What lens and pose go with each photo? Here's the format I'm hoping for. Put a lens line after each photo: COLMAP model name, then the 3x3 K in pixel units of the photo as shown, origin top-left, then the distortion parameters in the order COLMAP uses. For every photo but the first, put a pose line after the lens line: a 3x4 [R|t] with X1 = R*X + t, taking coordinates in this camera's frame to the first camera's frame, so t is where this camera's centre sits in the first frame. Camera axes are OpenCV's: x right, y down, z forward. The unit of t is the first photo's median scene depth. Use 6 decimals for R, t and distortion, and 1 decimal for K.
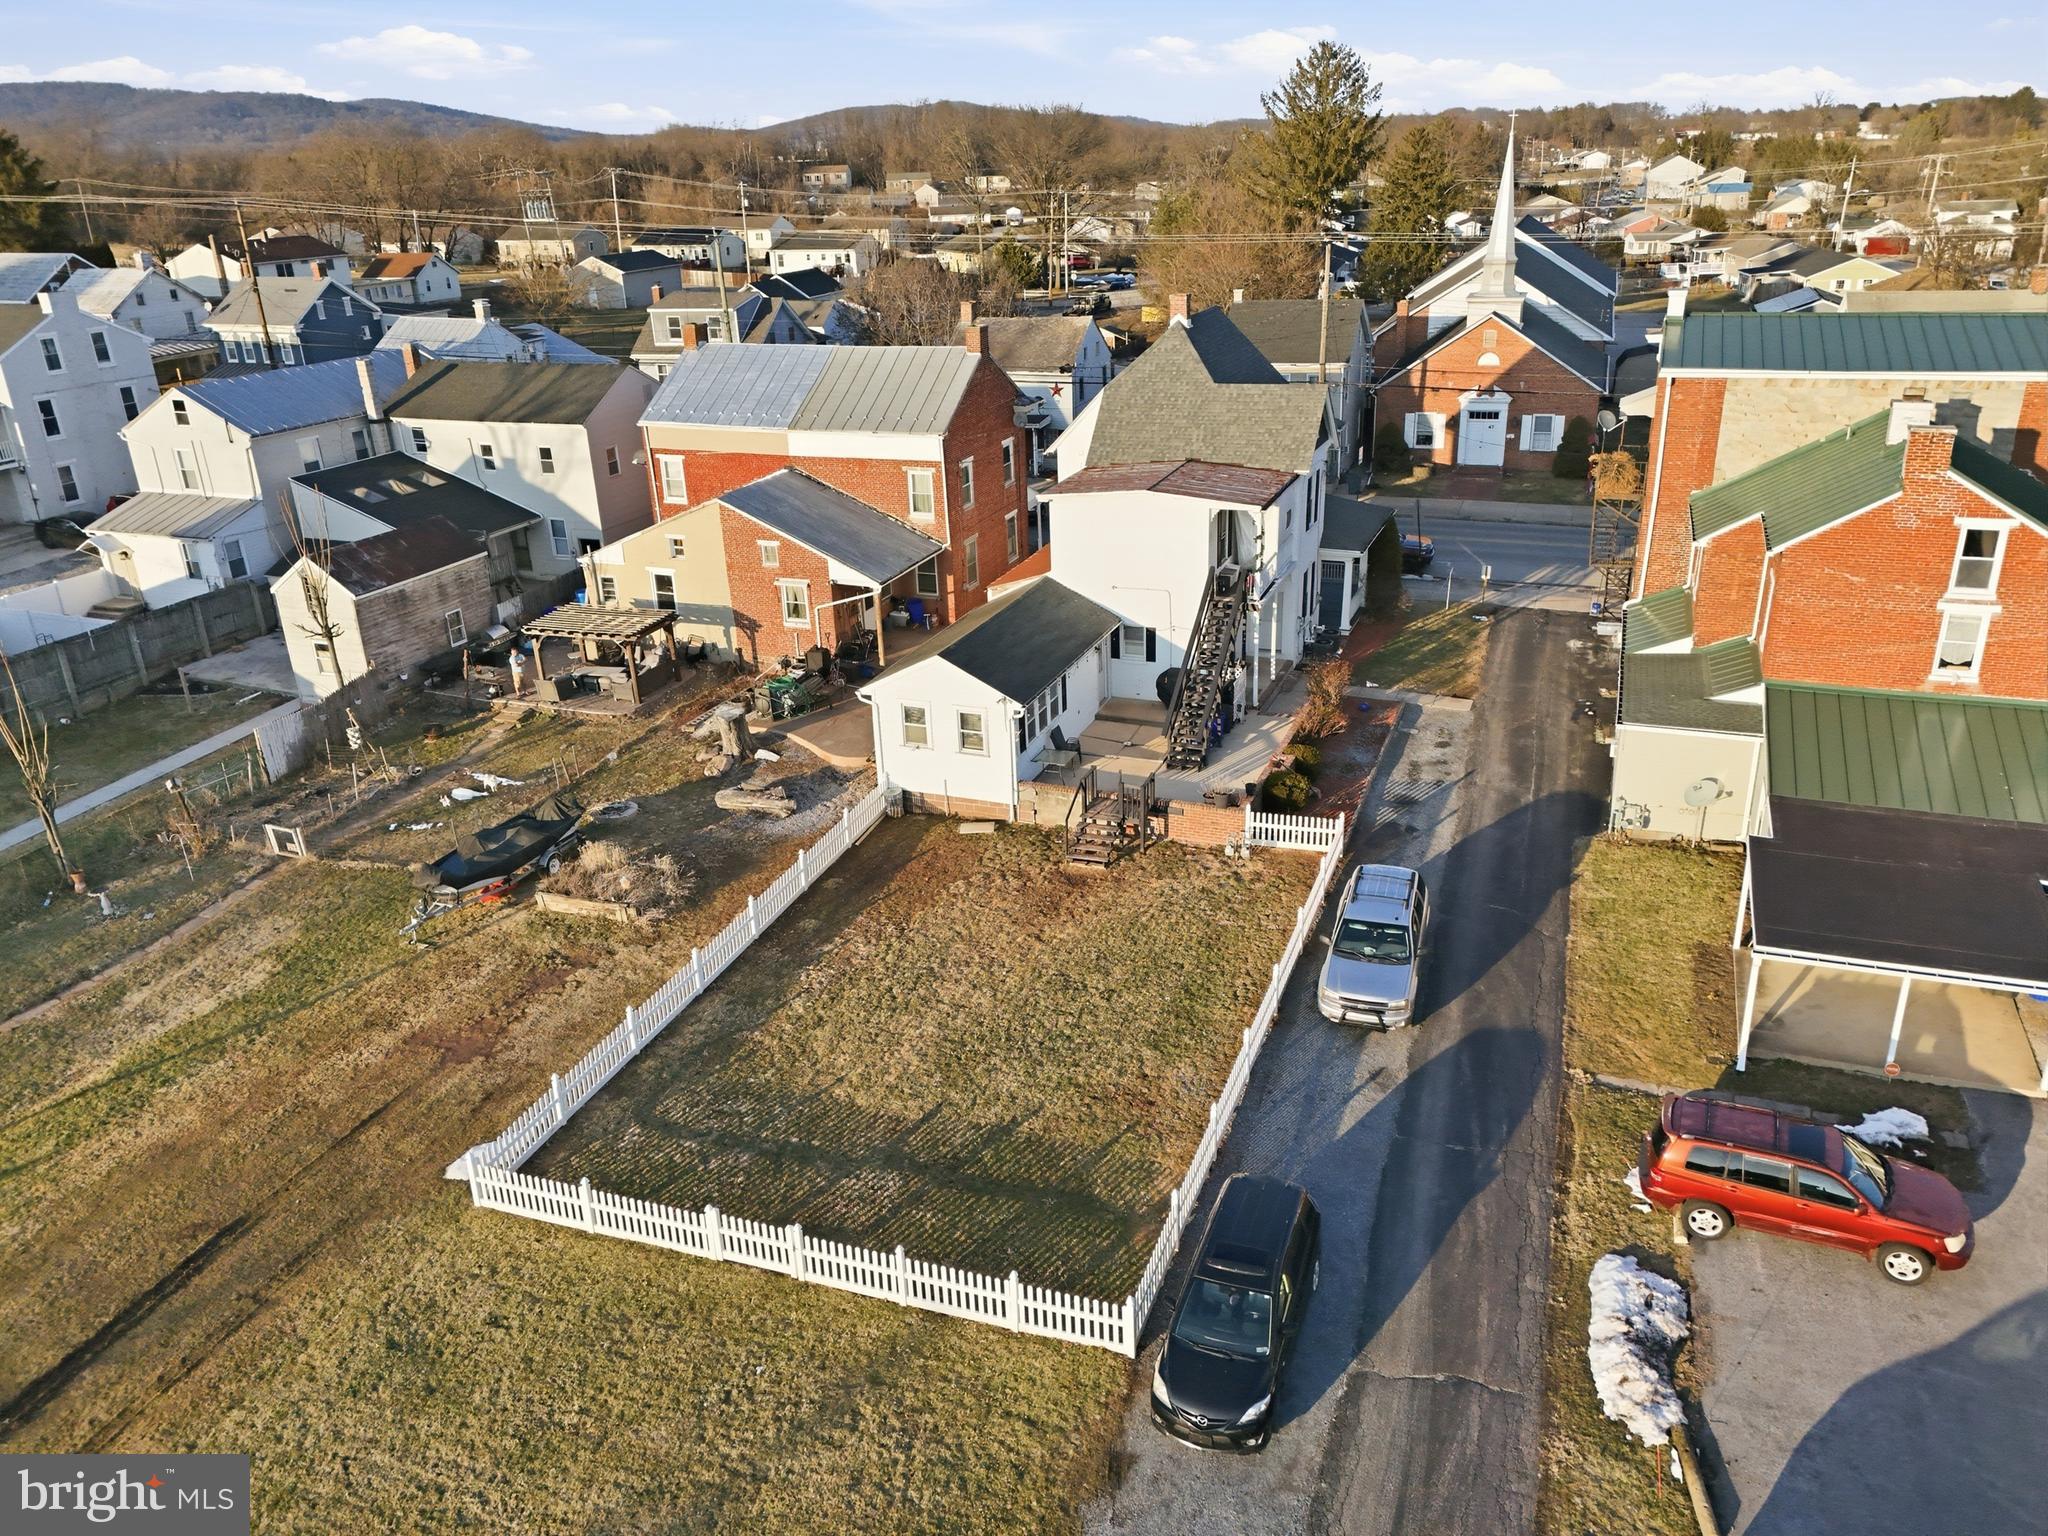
lens RADIAL K [[1500.5, 0, 1024.0], [0, 1500.5, 768.0], [0, 0, 1]] dist [0.085525, -0.094774]
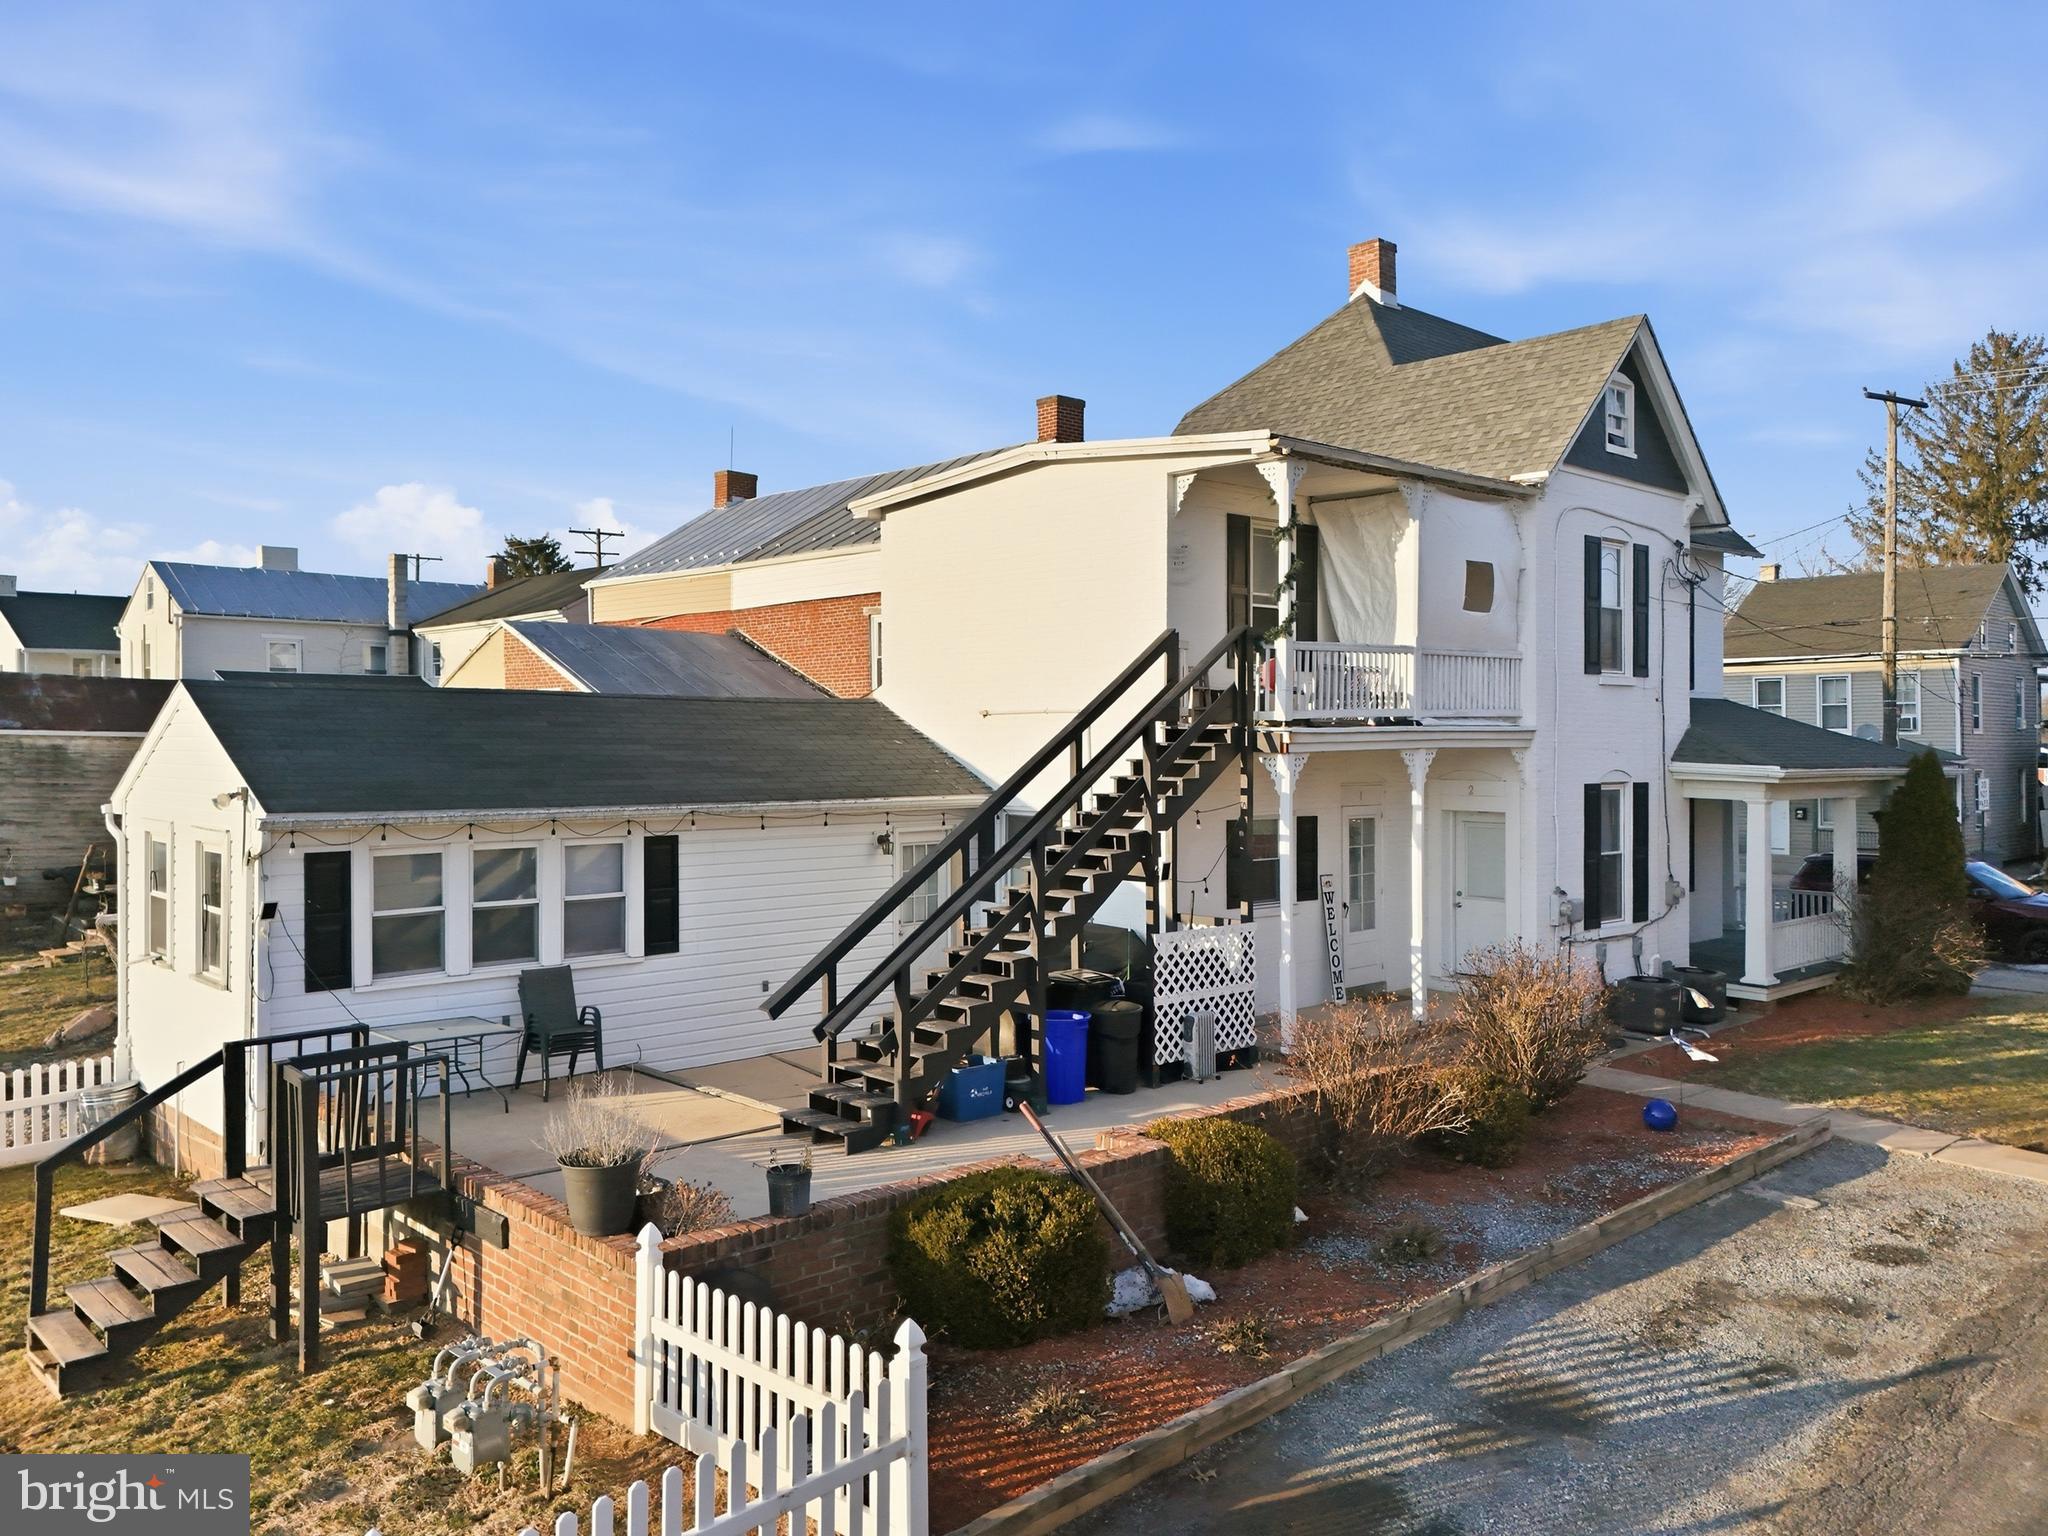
lens RADIAL K [[1500.5, 0, 1024.0], [0, 1500.5, 768.0], [0, 0, 1]] dist [0.085525, -0.094774]
pose [[0.895349, 0.035271, -0.443967, 0.300038], [-0.191557, 0.930438, -0.312394, 0.020136], [0.402066, 0.364747, 0.839823, 0.800550]]
